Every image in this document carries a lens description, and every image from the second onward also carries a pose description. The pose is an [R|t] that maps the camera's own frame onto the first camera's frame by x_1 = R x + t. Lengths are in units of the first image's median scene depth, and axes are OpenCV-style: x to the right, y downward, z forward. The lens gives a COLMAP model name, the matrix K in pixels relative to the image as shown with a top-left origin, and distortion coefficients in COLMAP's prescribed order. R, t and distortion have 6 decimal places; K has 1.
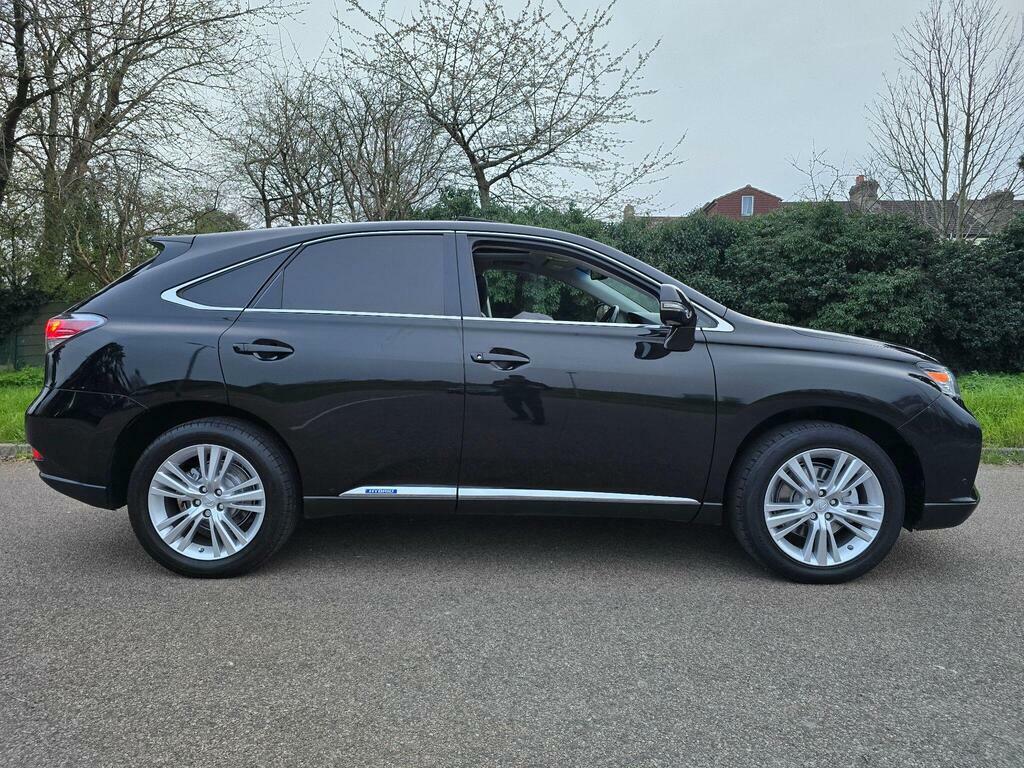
lens RADIAL K [[686.7, 0, 499.8], [0, 686.7, 385.2], [0, 0, 1]] dist [0.049964, -0.043874]
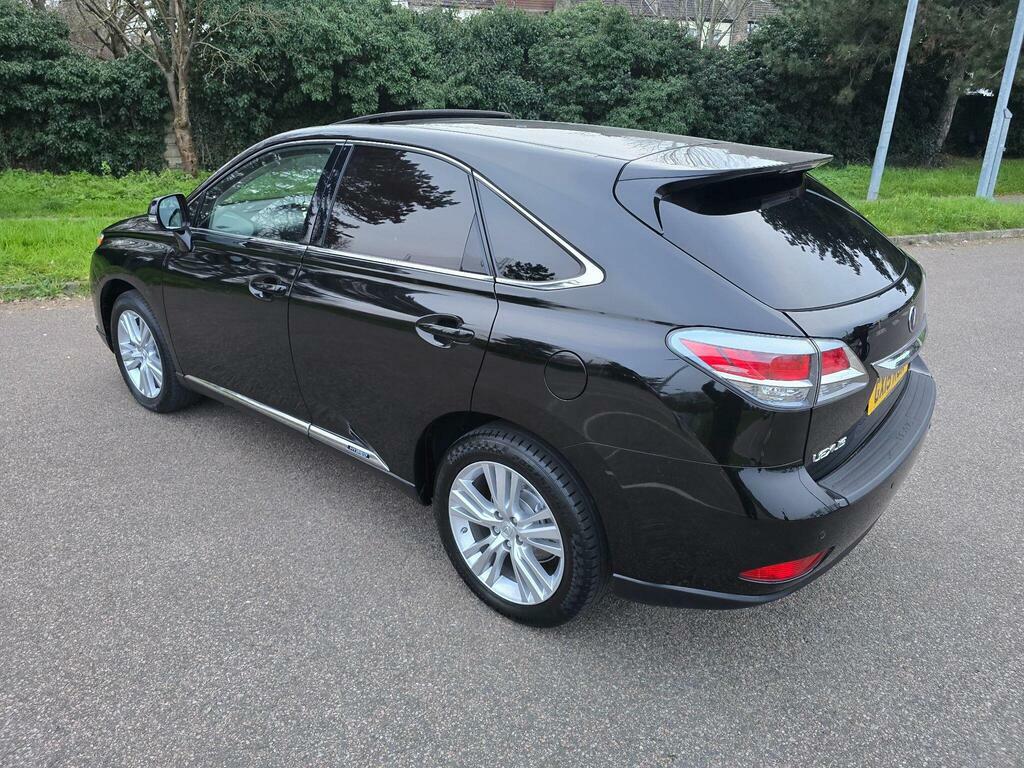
lens RADIAL K [[686.7, 0, 500.4], [0, 686.7, 369.4], [0, 0, 1]] dist [0.049964, -0.043874]
pose [[0.946946, -0.107557, 0.302860, -0.078564], [0.014246, 0.955460, 0.294777, -0.035645], [-0.321076, -0.274824, 0.906301, -0.073551]]
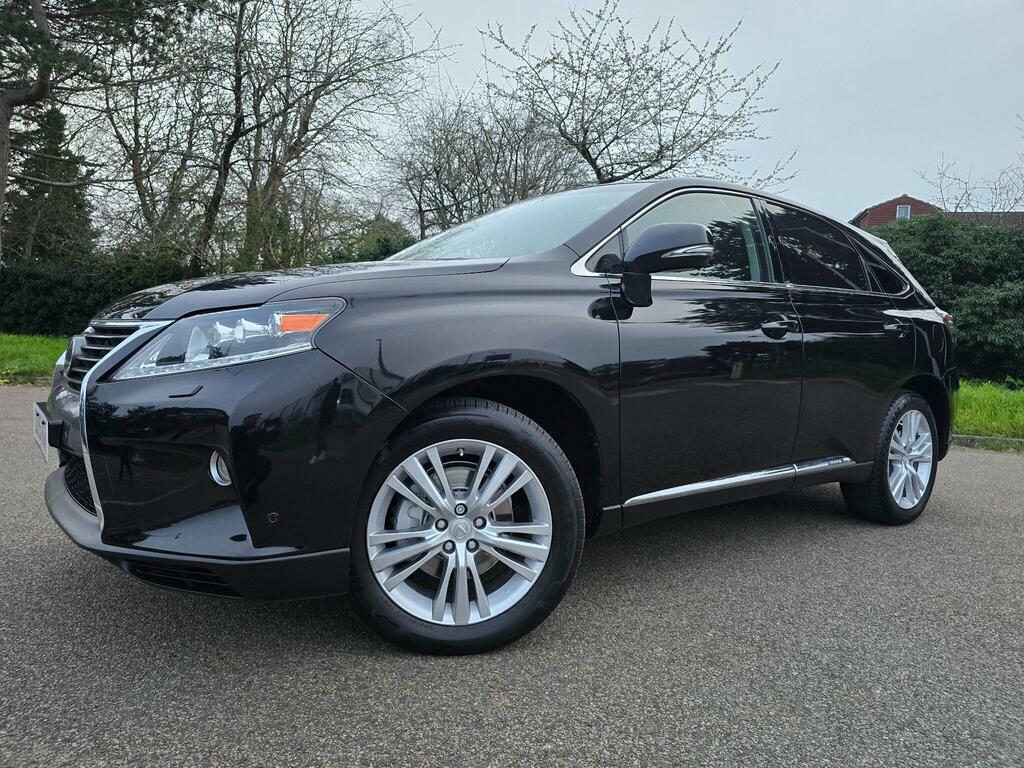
lens RADIAL K [[686.7, 0, 514.8], [0, 686.7, 368.3], [0, 0, 1]] dist [0.049964, -0.043874]
pose [[0.979925, 0.048100, -0.193479, 0.058560], [-0.054444, 0.998135, -0.027605, 0.019237], [0.191790, 0.037584, 0.980716, -0.096338]]
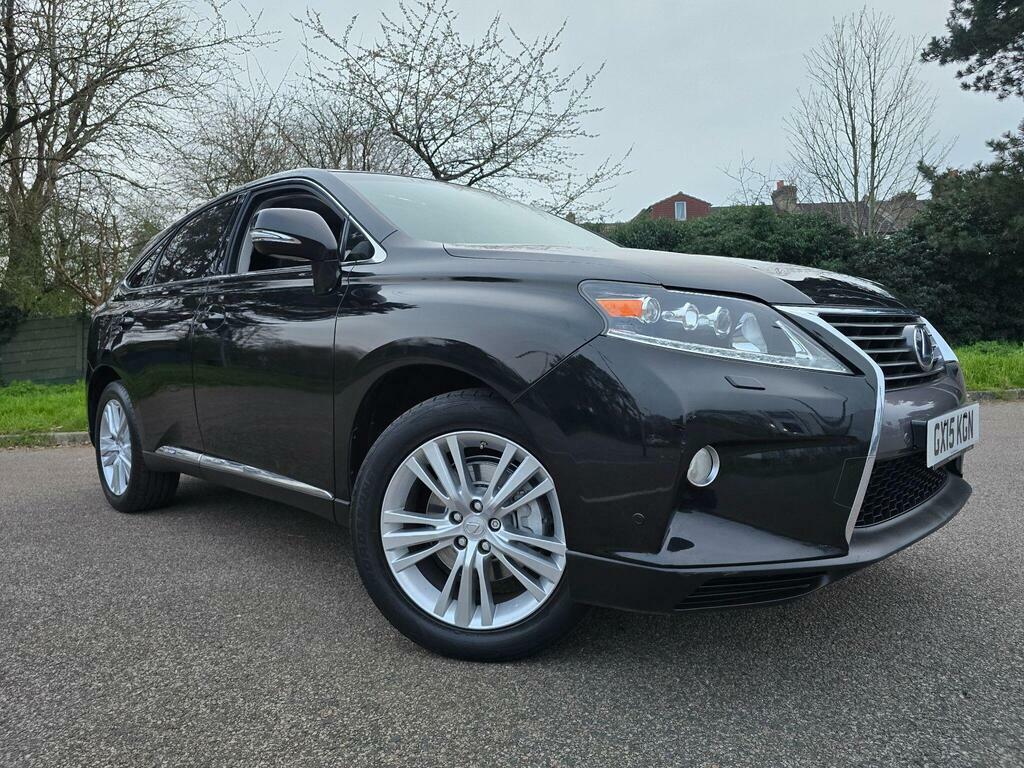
lens RADIAL K [[686.7, 0, 497.9], [0, 686.7, 373.5], [0, 0, 1]] dist [0.049964, -0.043874]
pose [[0.995615, -0.043786, 0.082664, -0.048410], [0.046352, 0.998493, -0.029380, 0.020846], [-0.081253, 0.033083, 0.996144, -0.068586]]
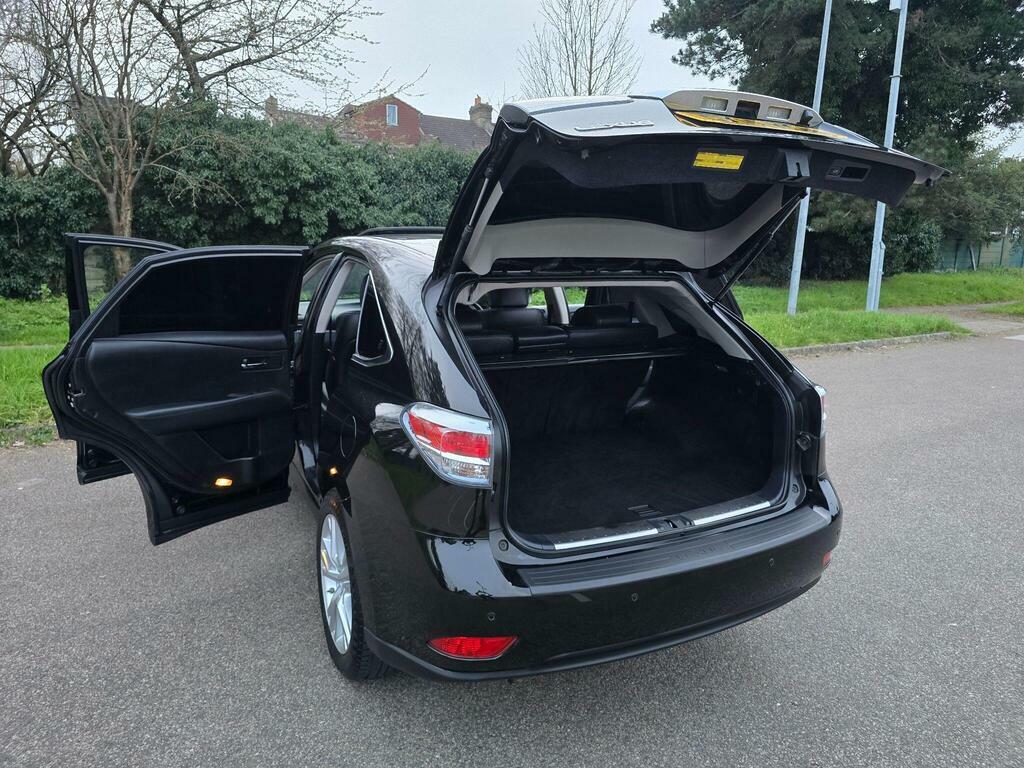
lens RADIAL K [[686.7, 0, 505.0], [0, 686.7, 373.8], [0, 0, 1]] dist [0.049964, -0.043874]
pose [[0.835945, -0.089327, 0.541494, -0.225722], [0.014142, 0.989844, 0.141456, -0.037948], [-0.548631, -0.110592, 0.828718, -0.012612]]
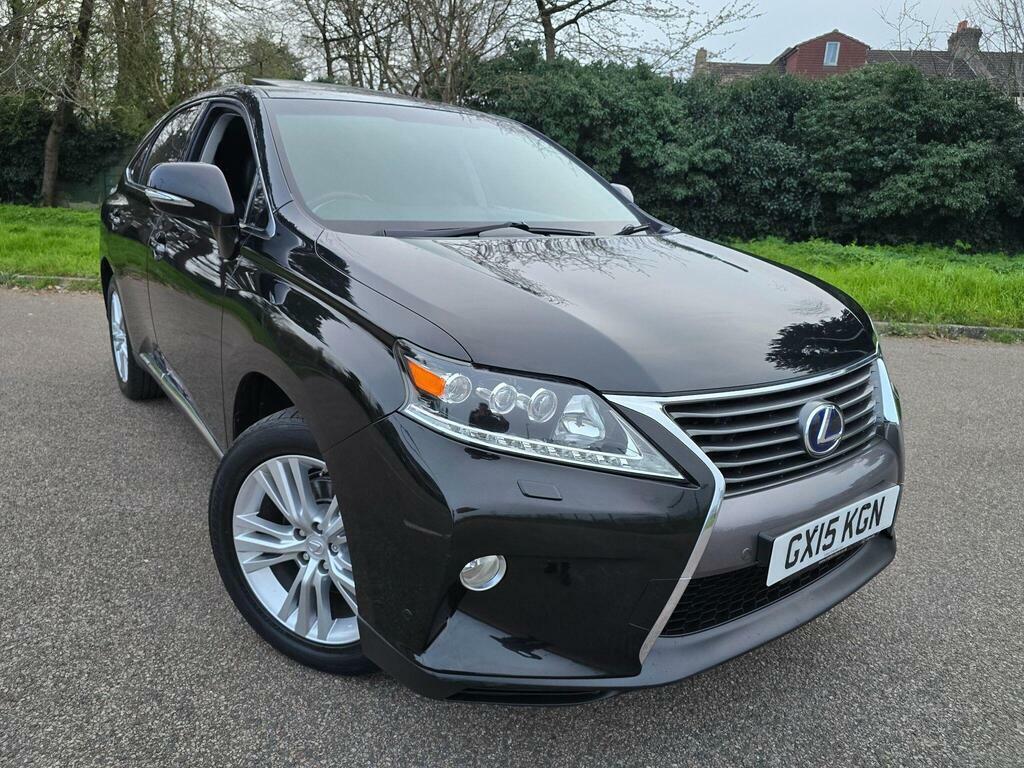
lens RADIAL K [[686.7, 0, 499.6], [0, 686.7, 373.3], [0, 0, 1]] dist [0.049964, -0.043874]
pose [[0.996568, 0.055069, -0.061809, -0.007850], [-0.041976, 0.979691, 0.196069, -0.009127], [0.071351, -0.192801, 0.978640, -0.056452]]
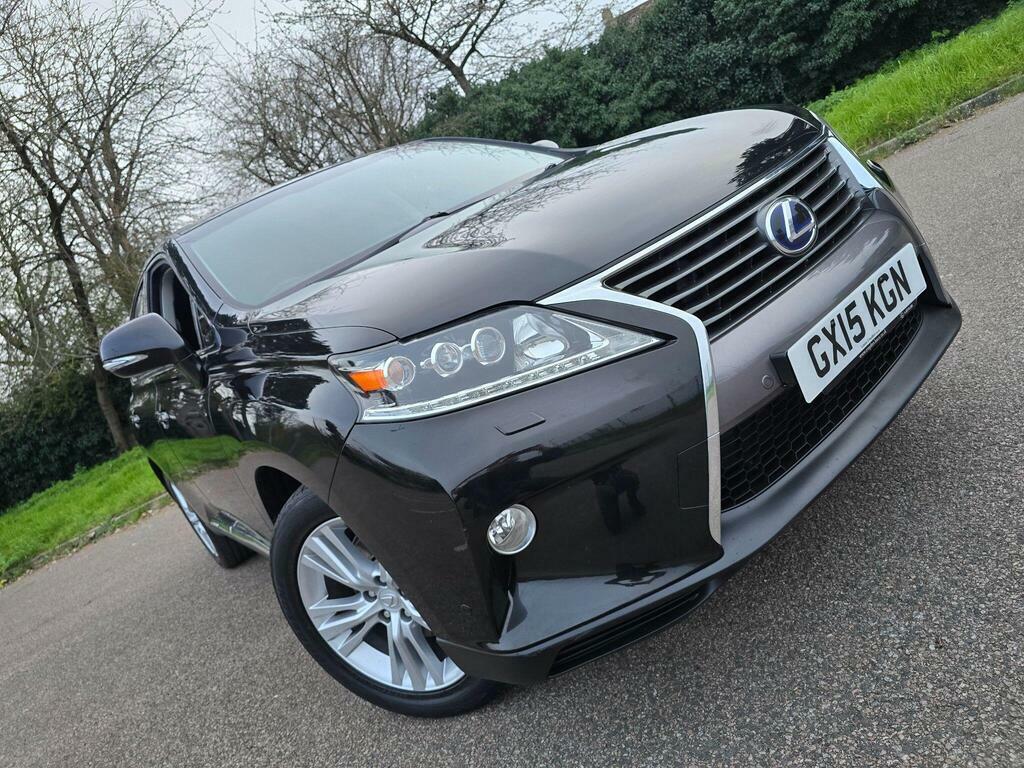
lens RADIAL K [[686.7, 0, 504.6], [0, 686.7, 380.5], [0, 0, 1]] dist [0.049964, -0.043874]
pose [[0.890127, -0.427302, -0.158390, 0.005486], [0.447568, 0.885132, 0.127370, 0.006049], [0.085771, -0.184266, 0.979127, -0.052349]]
